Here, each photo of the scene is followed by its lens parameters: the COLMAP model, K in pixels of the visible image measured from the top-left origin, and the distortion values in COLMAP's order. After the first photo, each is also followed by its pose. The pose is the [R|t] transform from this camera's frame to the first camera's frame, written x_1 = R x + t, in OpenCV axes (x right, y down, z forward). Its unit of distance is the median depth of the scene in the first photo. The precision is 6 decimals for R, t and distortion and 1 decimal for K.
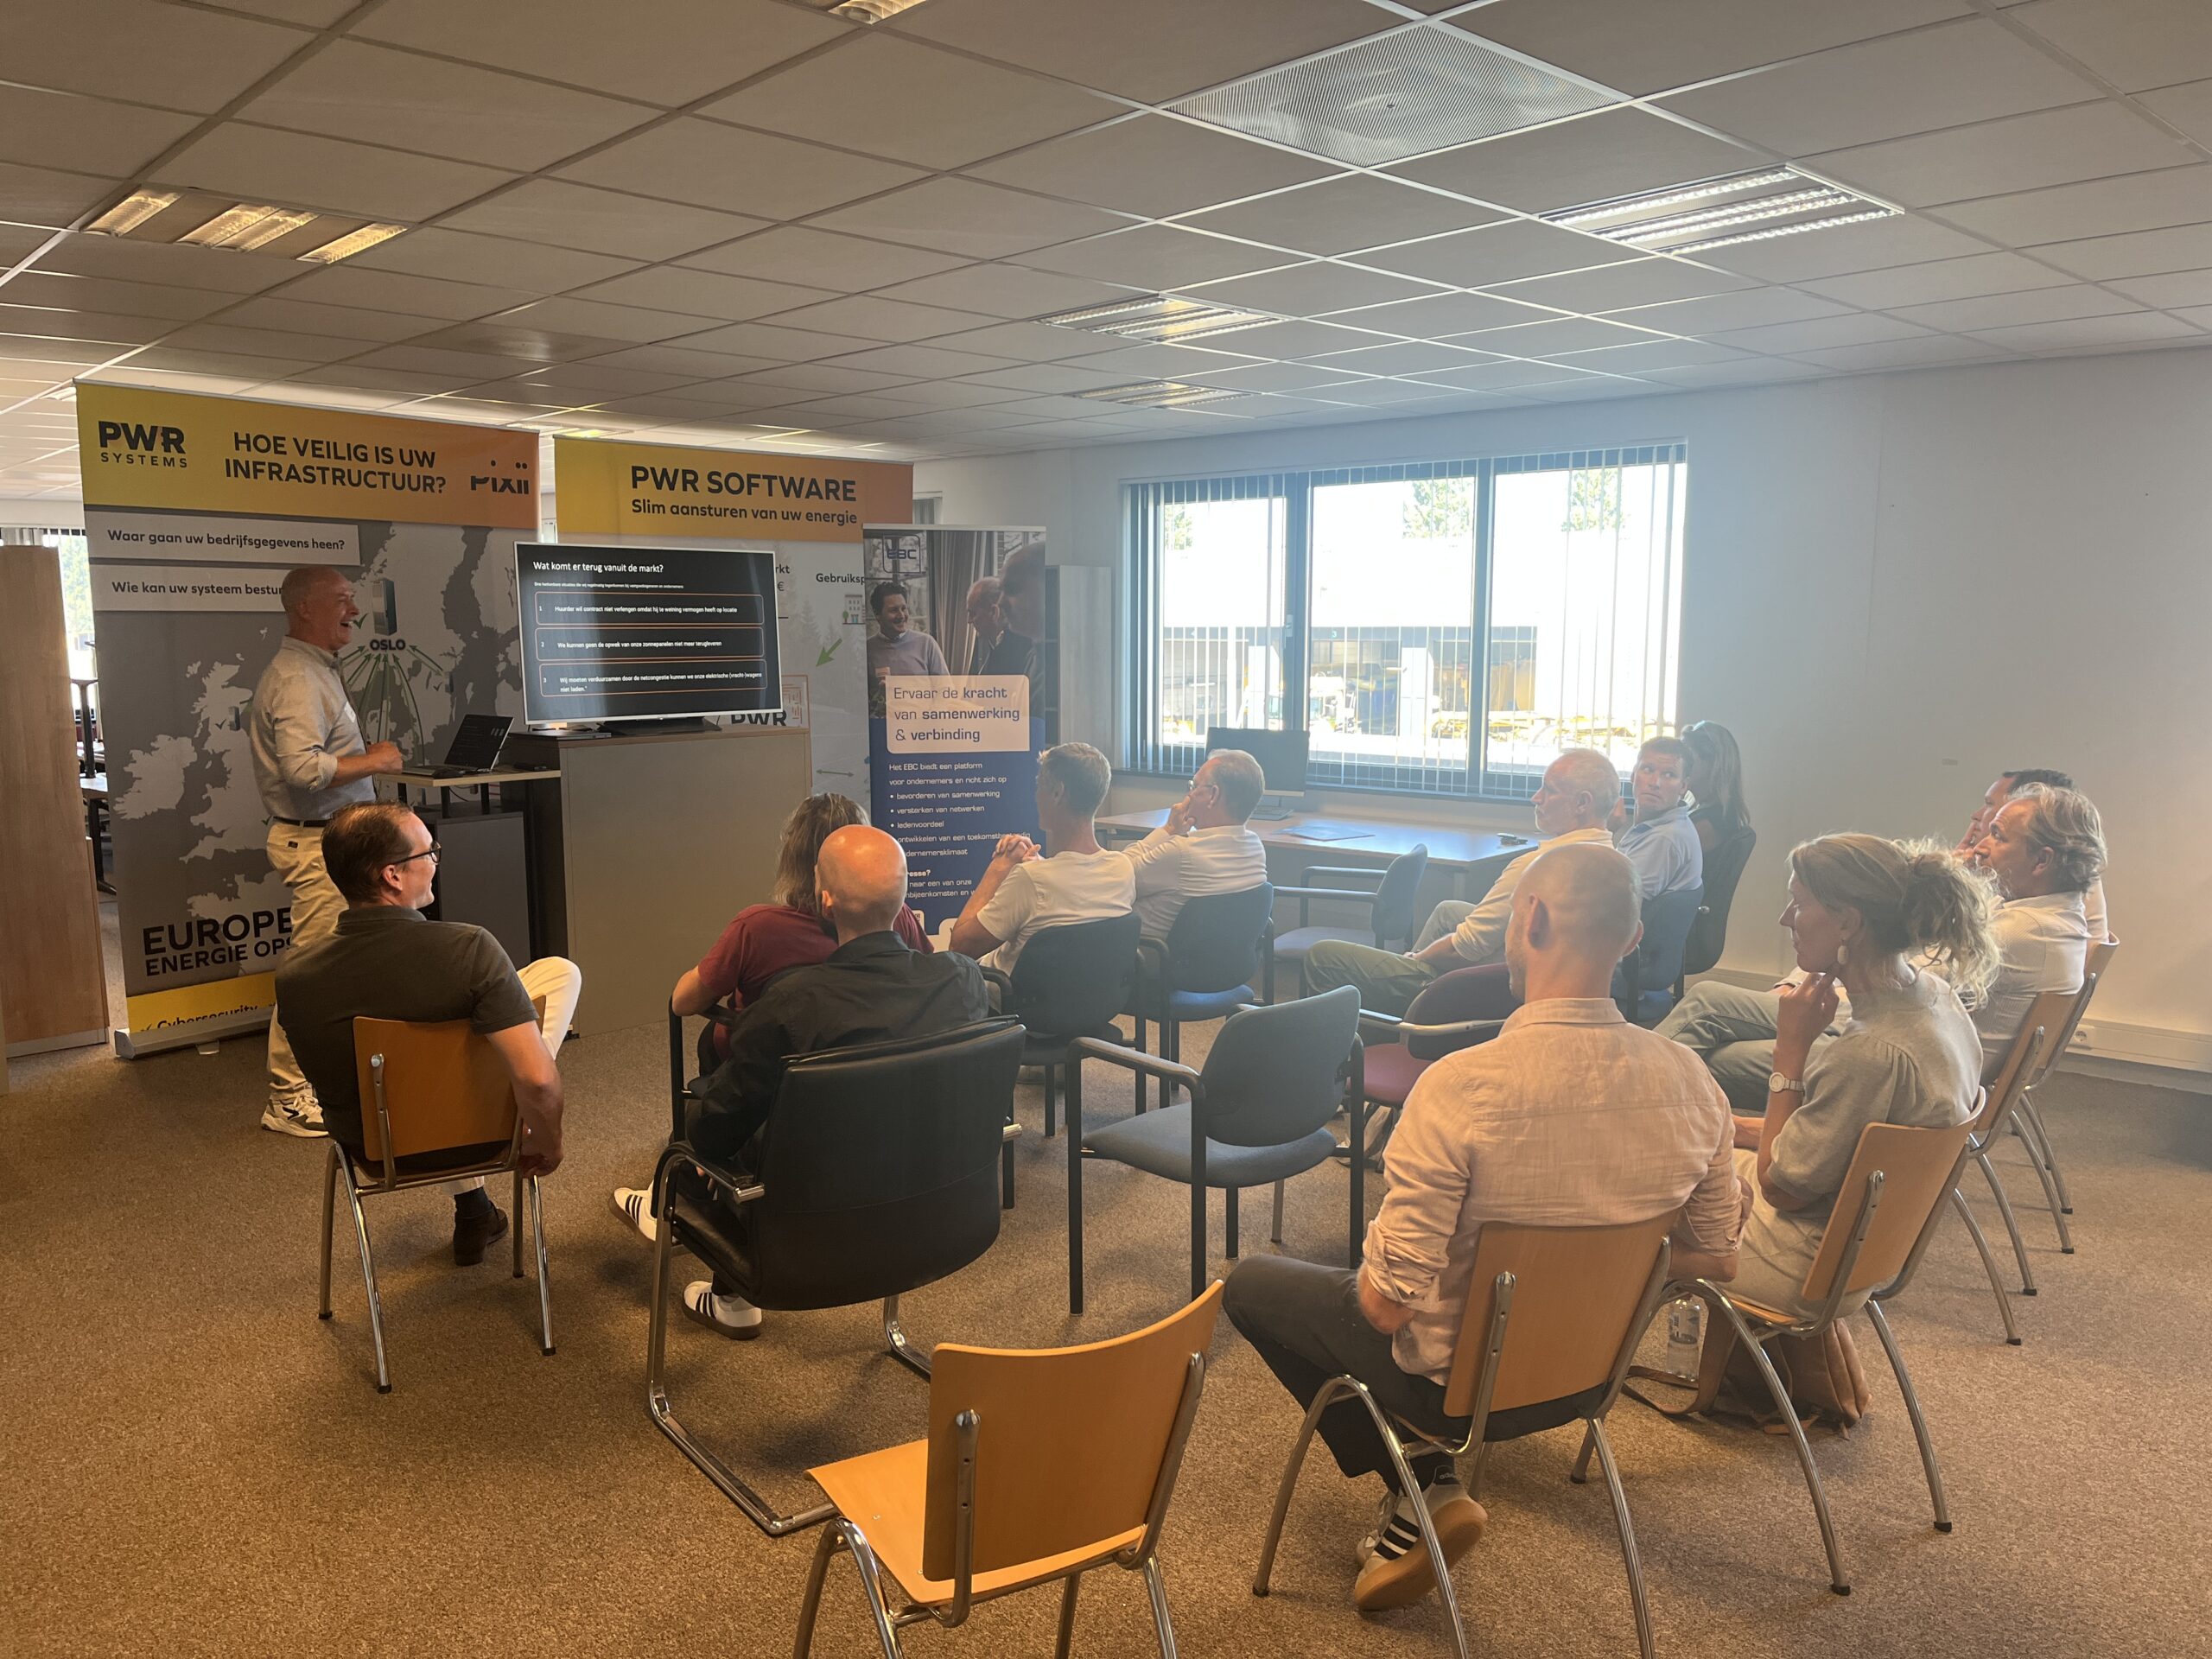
lens RADIAL K [[1656.7, 0, 1069.7], [0, 1656.7, 836.3], [0, 0, 1]] dist [-0.032761, -0.077793]
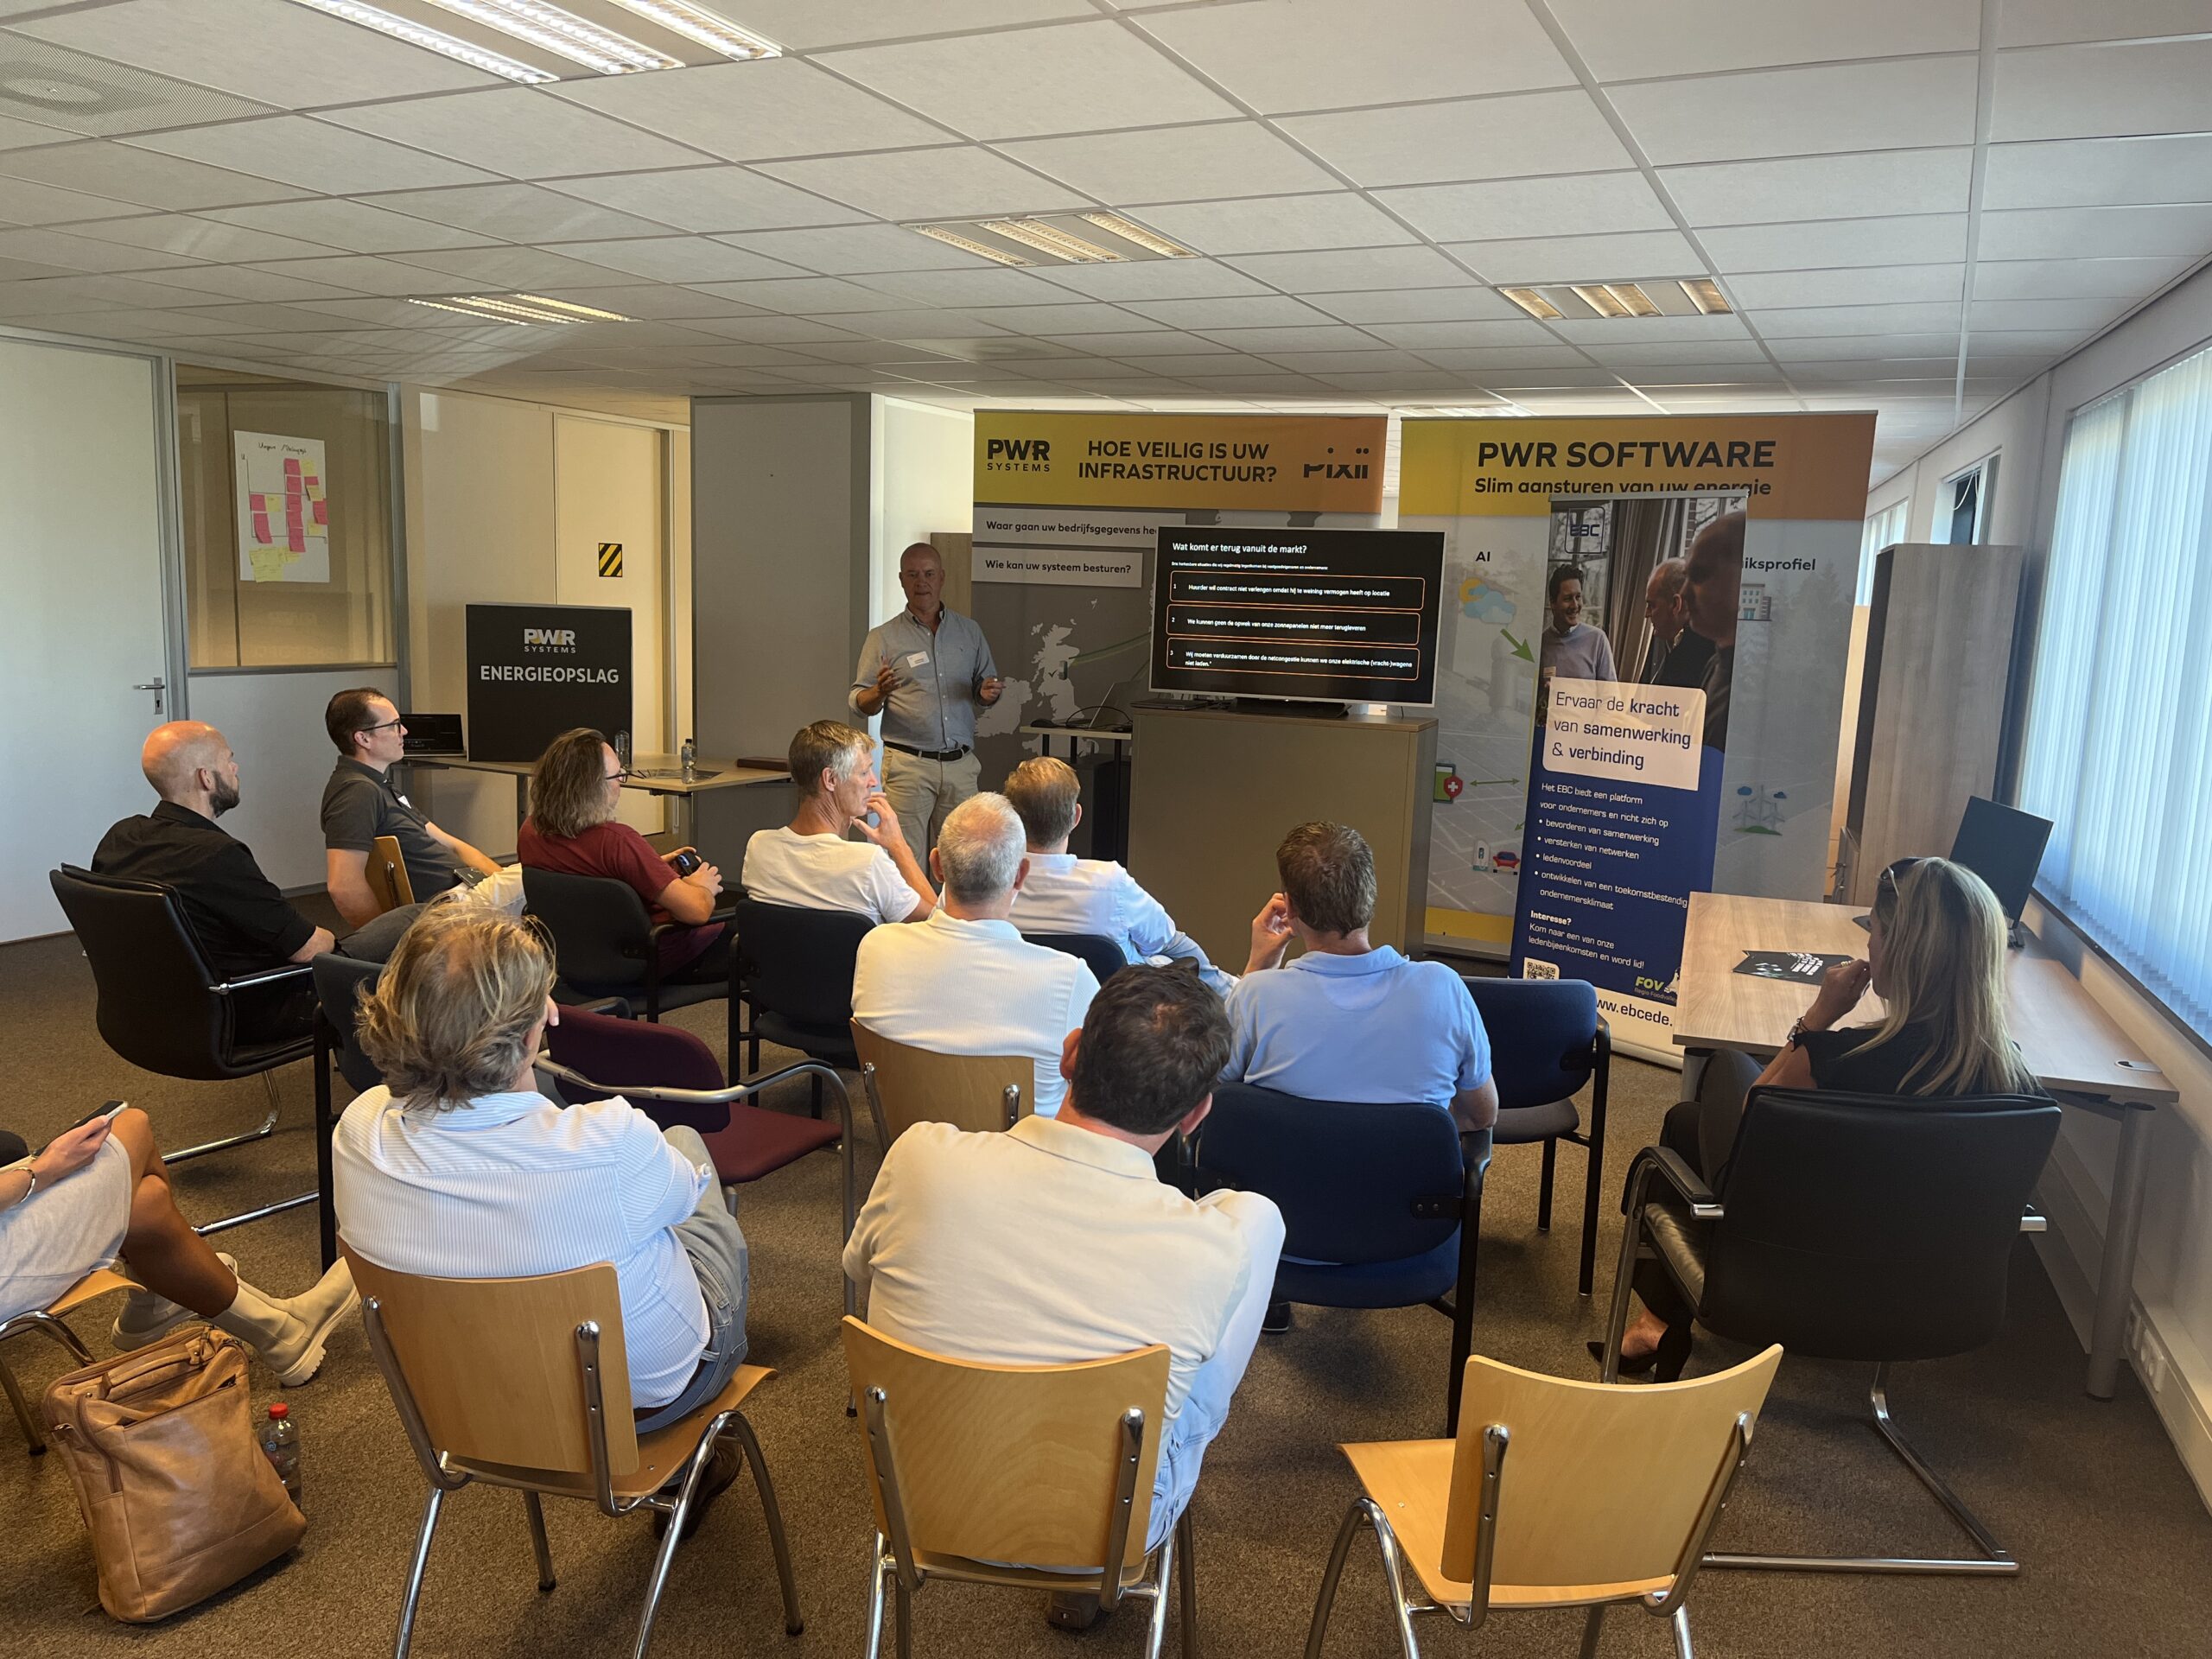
lens RADIAL K [[1656.7, 0, 1069.7], [0, 1656.7, 836.3], [0, 0, 1]] dist [-0.032761, -0.077793]
pose [[0.317698, 0.147881, -0.936589, 0.601641], [-0.149958, 0.983168, 0.104369, -0.068361], [0.936259, 0.107292, 0.334526, 0.503705]]
